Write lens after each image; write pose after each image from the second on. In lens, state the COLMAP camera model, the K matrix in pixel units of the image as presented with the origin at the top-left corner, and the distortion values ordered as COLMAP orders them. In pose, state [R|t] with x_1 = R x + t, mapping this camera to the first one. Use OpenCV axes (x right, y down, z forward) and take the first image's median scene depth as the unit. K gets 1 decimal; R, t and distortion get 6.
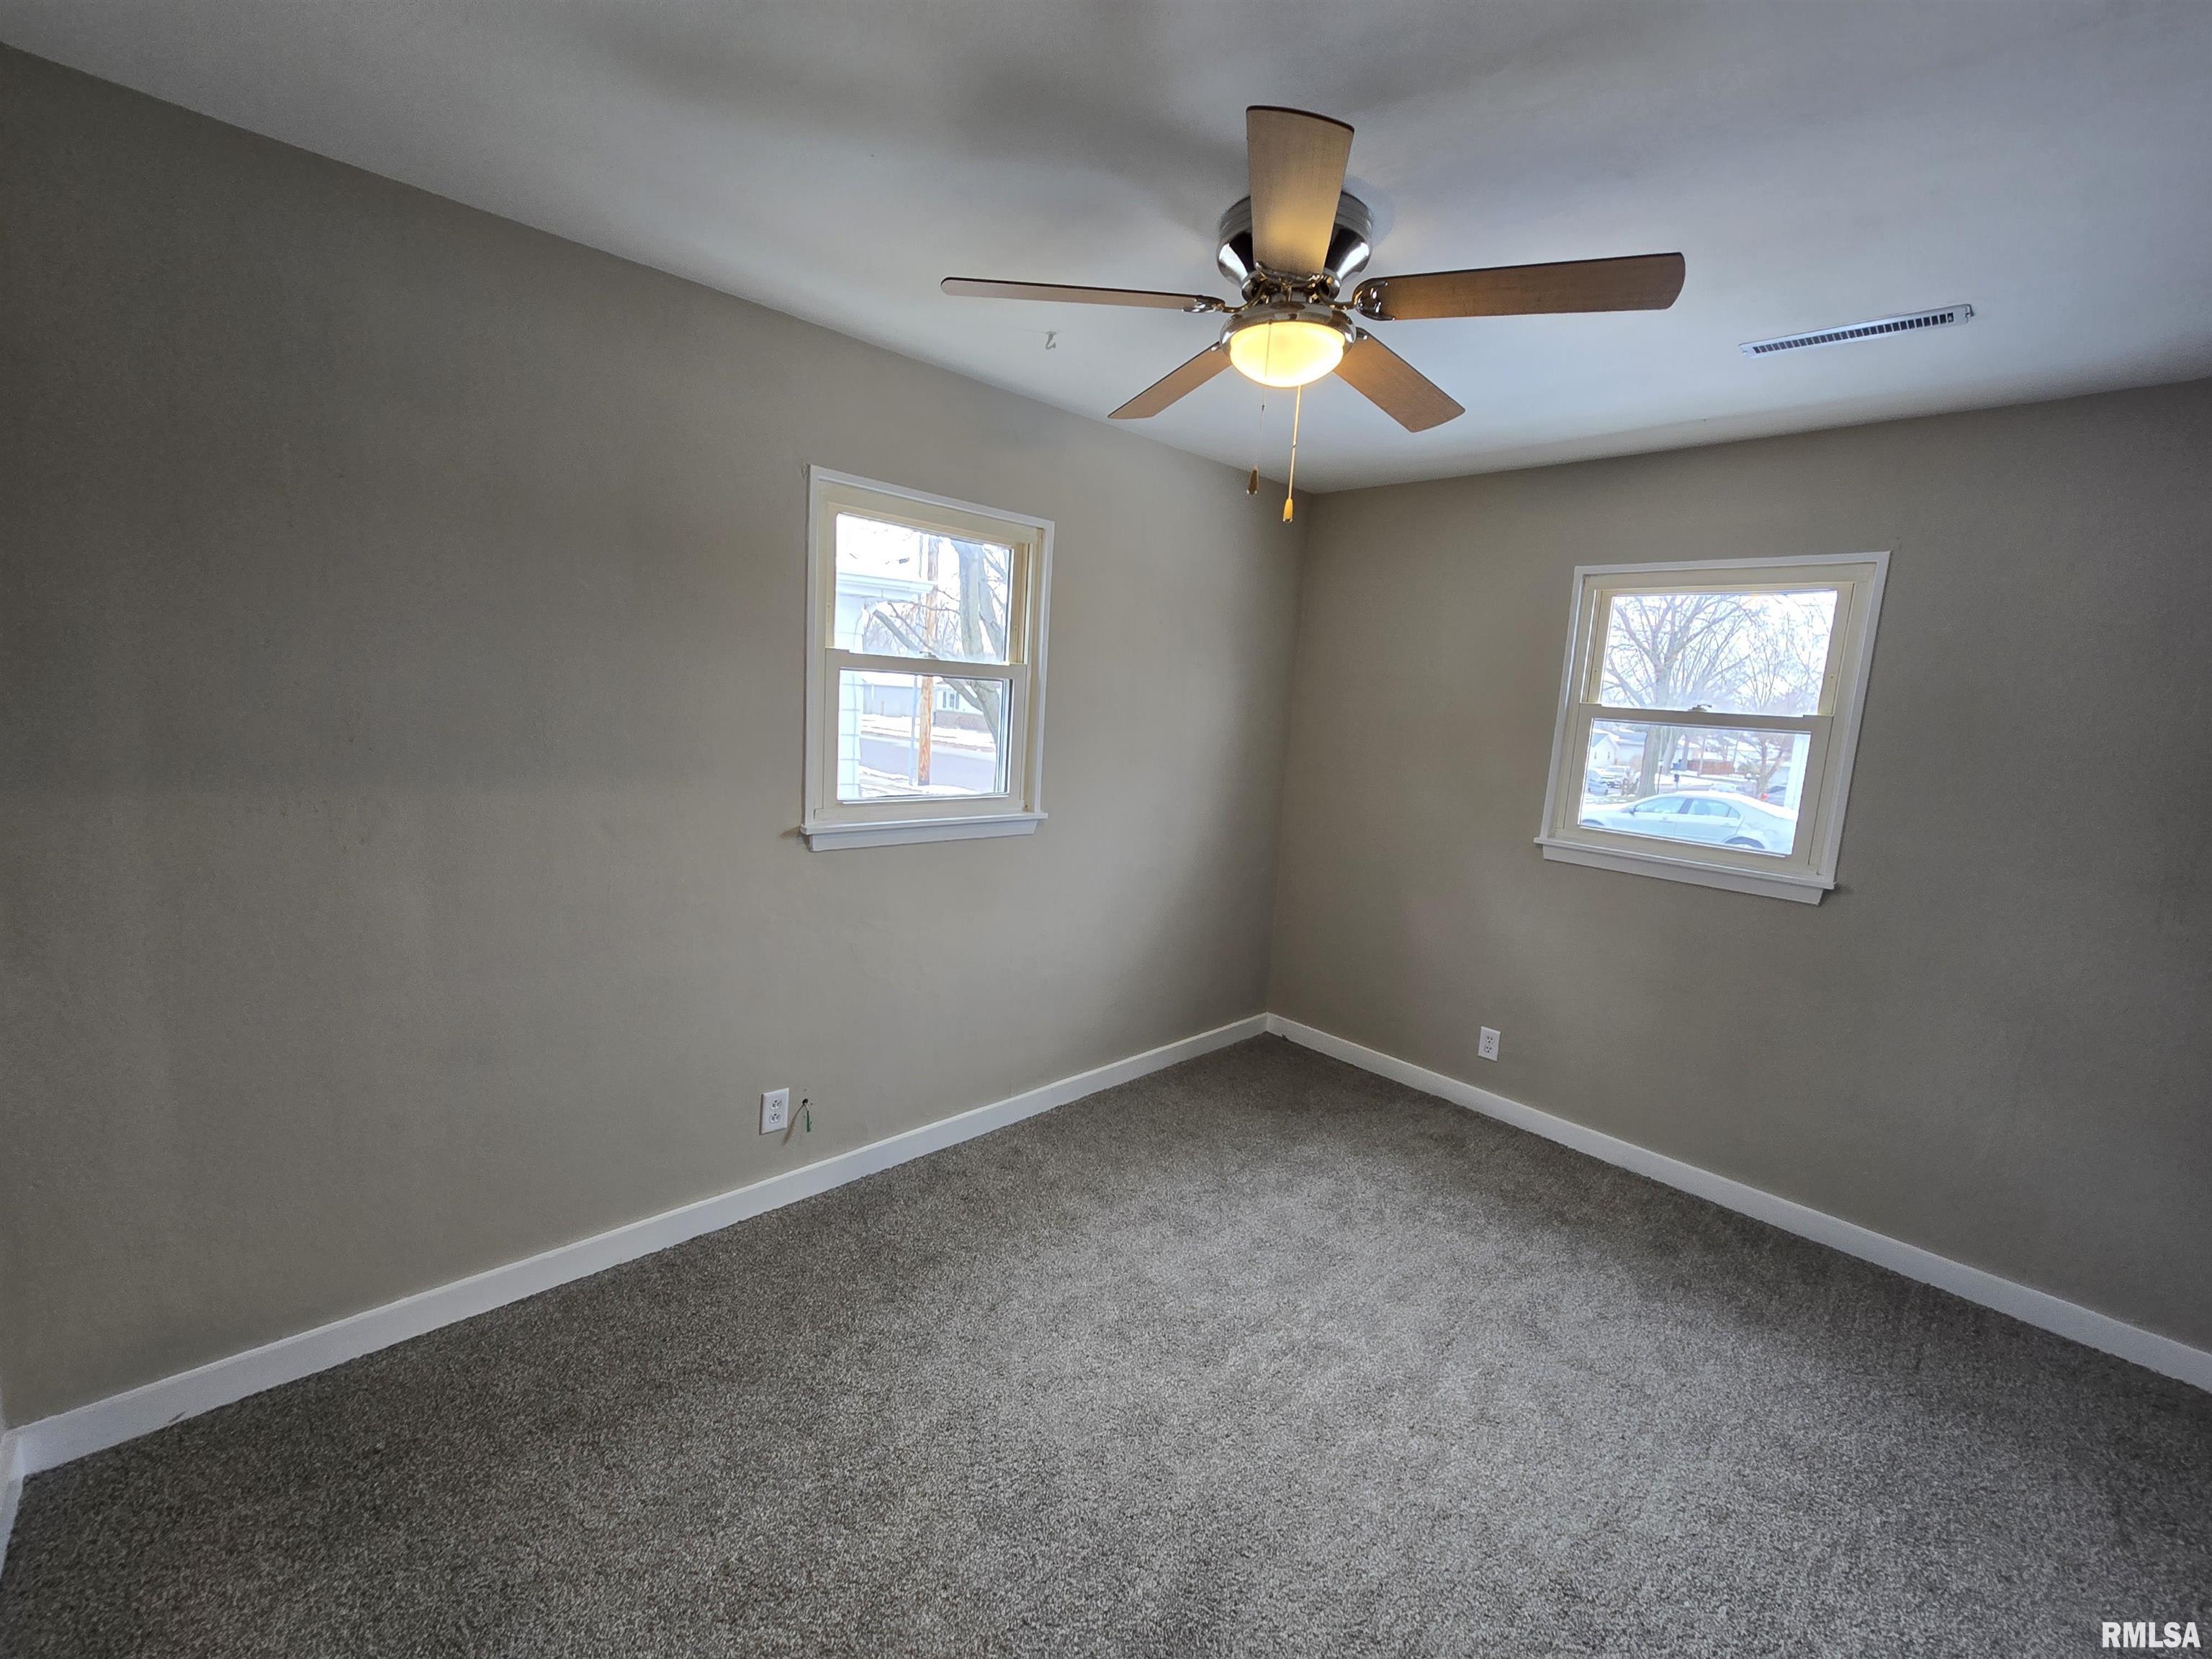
lens RADIAL K [[885.7, 0, 1106.0], [0, 885.7, 829.5], [0, 0, 1]] dist [-0.036154, 0.000102]
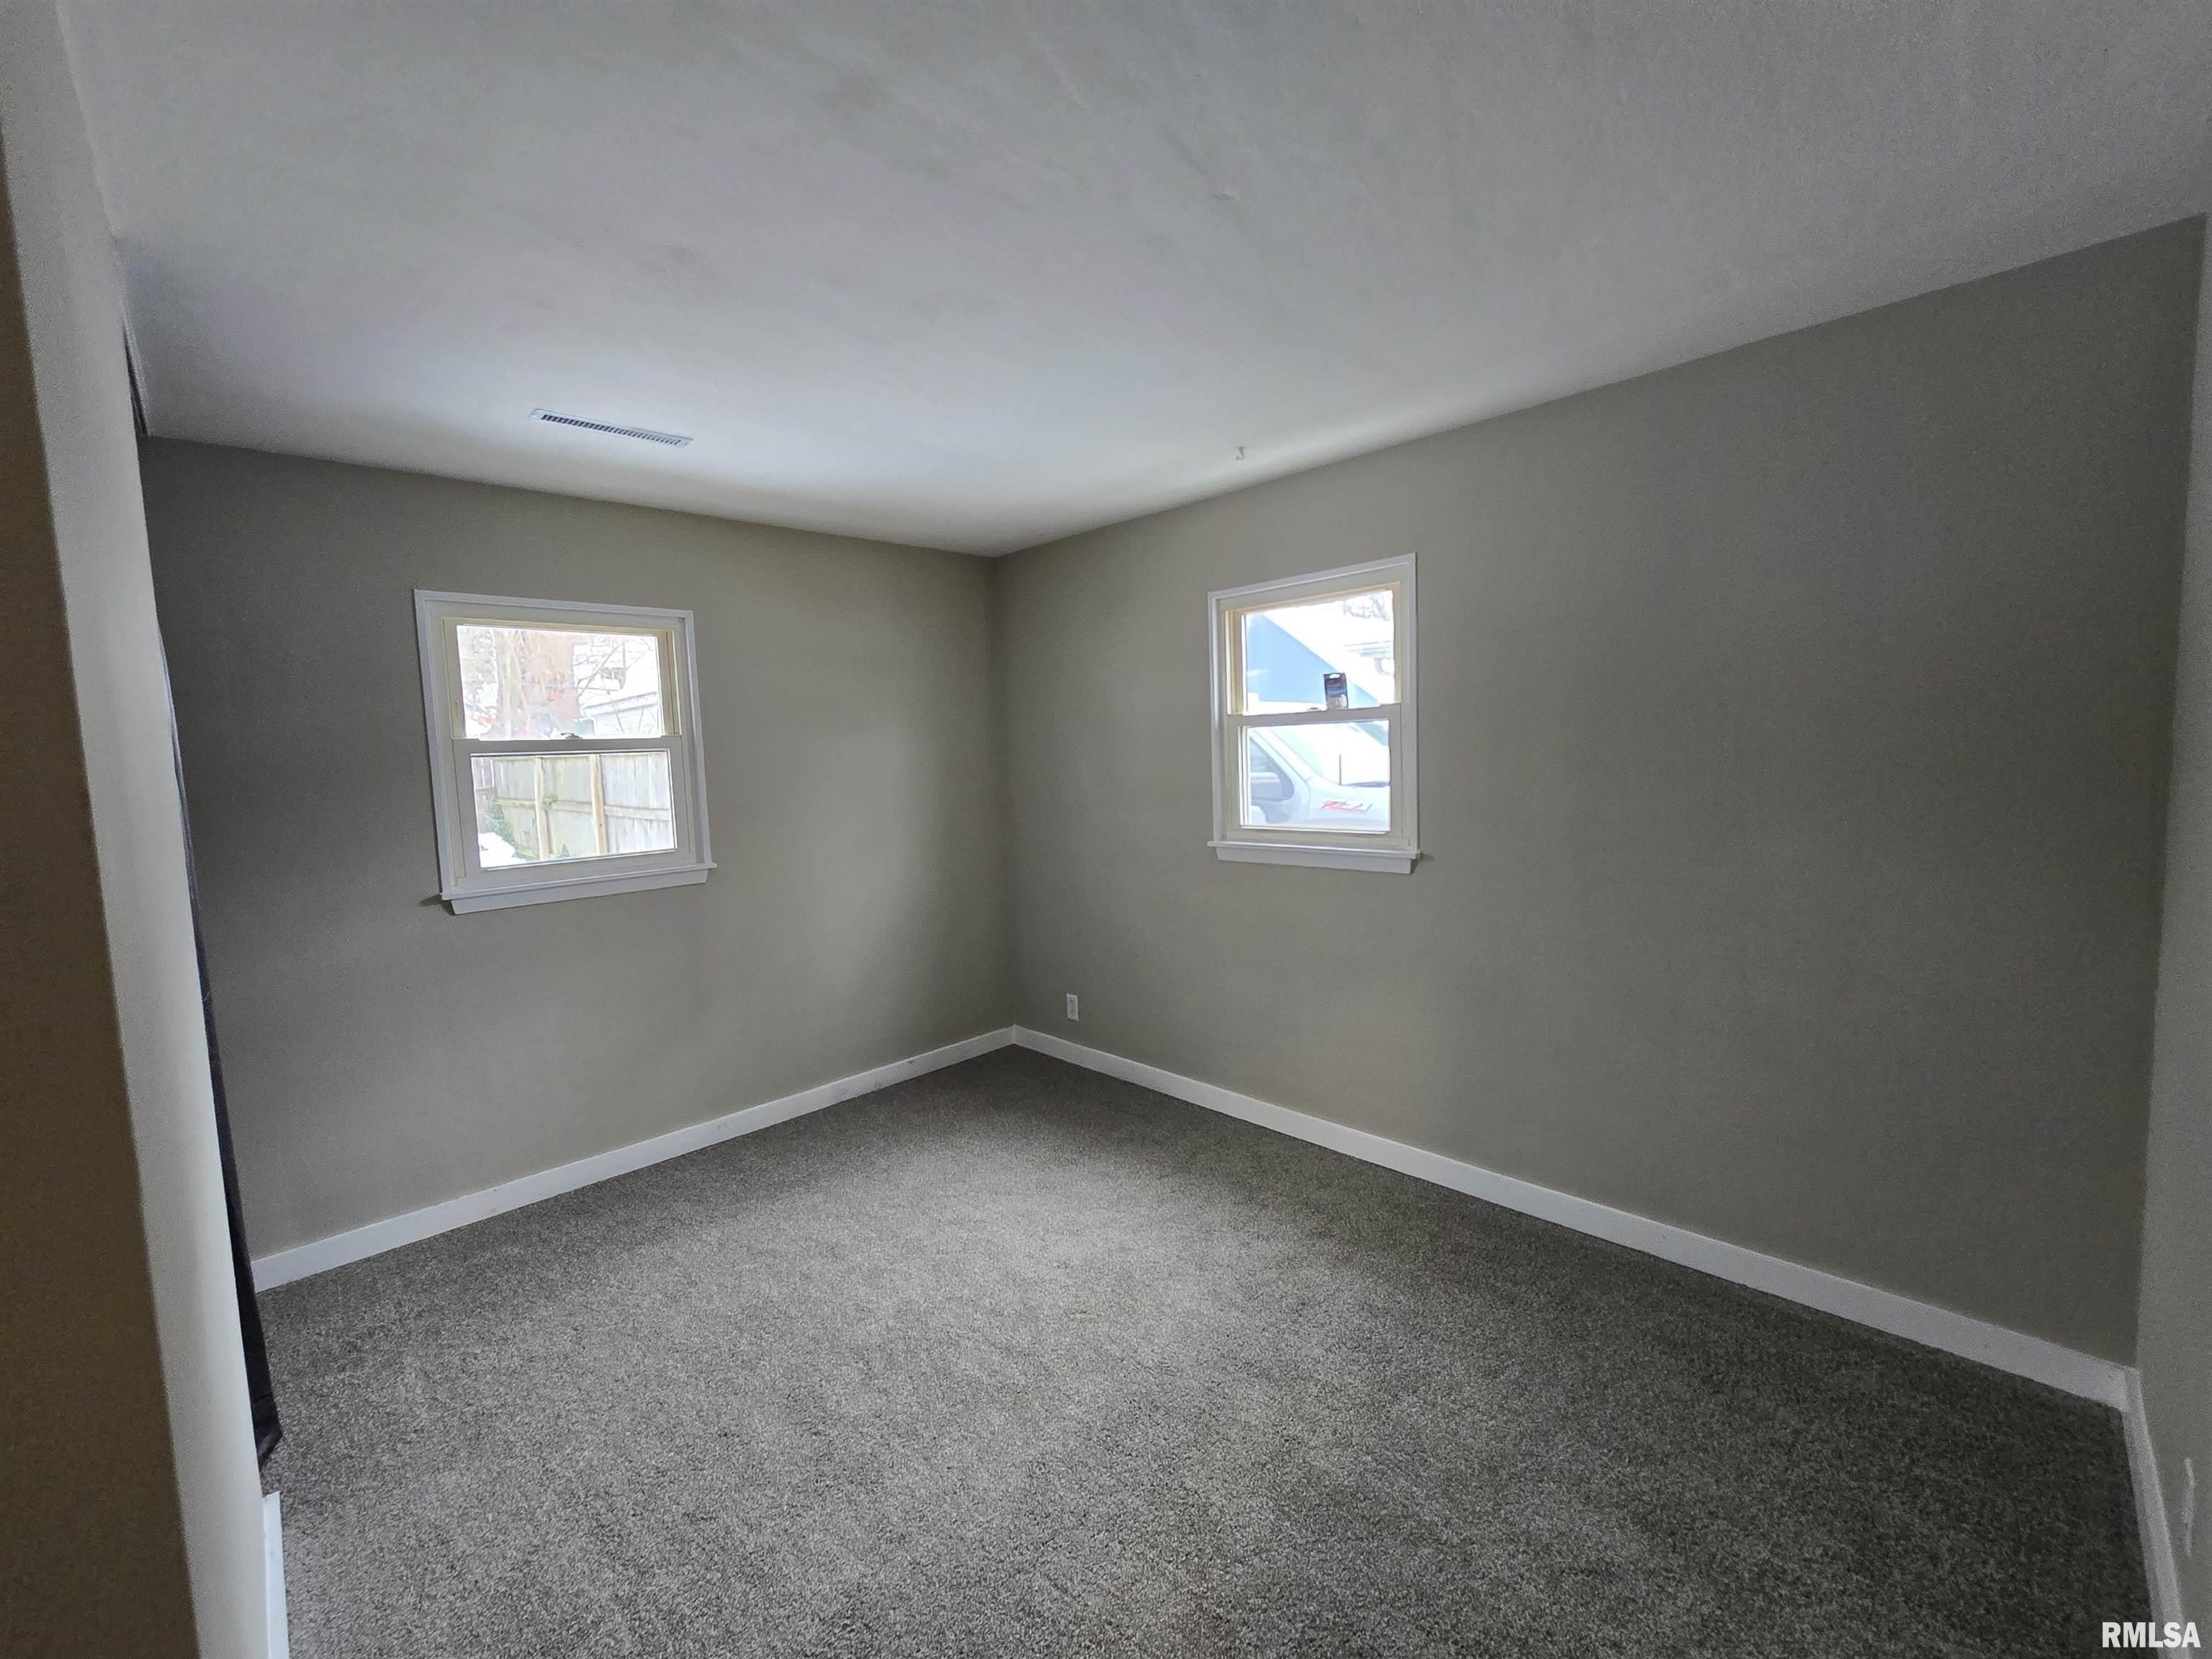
lens RADIAL K [[893.3, 0, 1106.0], [0, 893.3, 829.5], [0, 0, 1]] dist [-0.000839, -0.000385]
pose [[0.994852, -0.101330, -0.000965, 0.435475], [0.101131, 0.993411, -0.053917, 0.052079], [0.006422, 0.053542, 0.998545, -0.137657]]
